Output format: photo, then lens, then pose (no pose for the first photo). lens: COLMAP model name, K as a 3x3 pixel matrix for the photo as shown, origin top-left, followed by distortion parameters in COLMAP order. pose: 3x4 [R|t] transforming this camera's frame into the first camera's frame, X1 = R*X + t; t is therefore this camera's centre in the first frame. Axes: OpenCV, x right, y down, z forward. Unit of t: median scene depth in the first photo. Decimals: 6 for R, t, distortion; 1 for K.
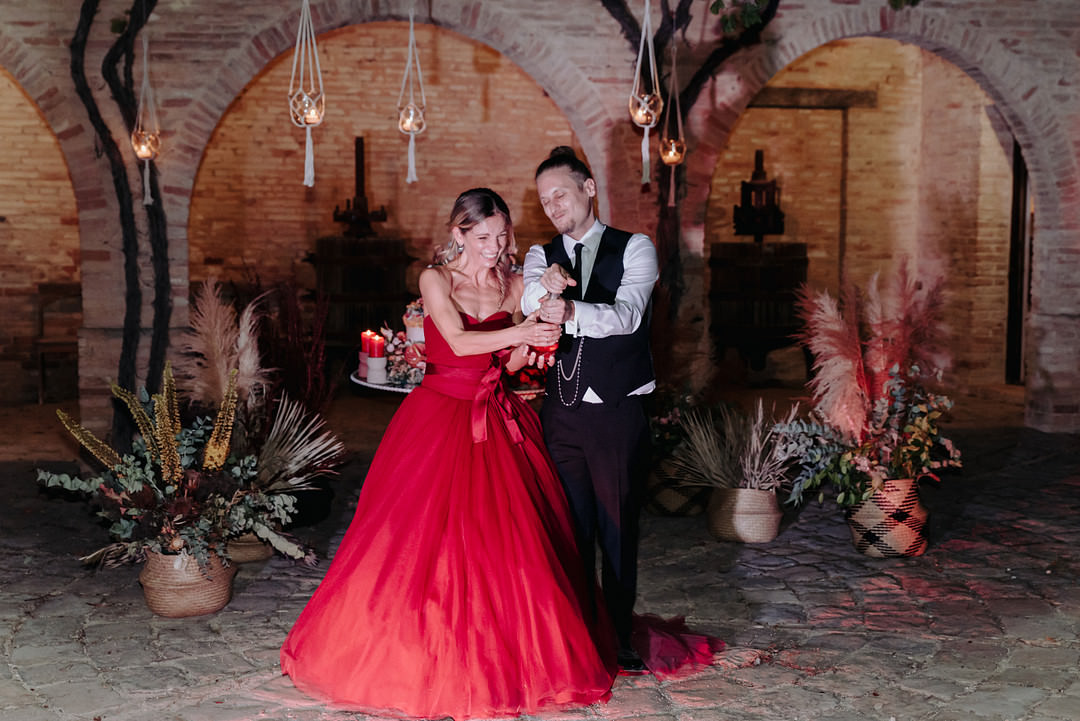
lens RADIAL K [[1443.3, 0, 540.0], [0, 1443.3, 360.5], [0, 0, 1]] dist [-0.019784, -0.028097]
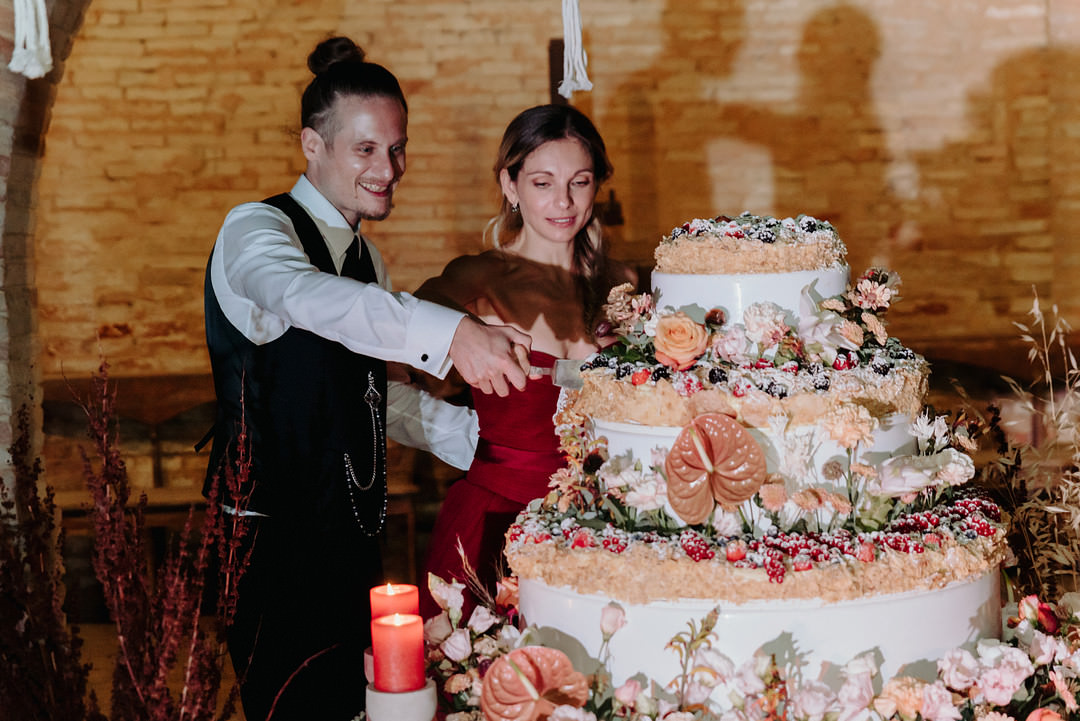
lens RADIAL K [[2150.6, 0, 540.0], [0, 2150.6, 360.5], [0, 0, 1]] dist [0.027234, 0.101038]
pose [[0.978926, -0.029411, -0.202087, 0.001254], [0.021813, 0.998973, -0.039721, -0.041977], [0.203047, 0.034475, 0.978562, 0.502018]]
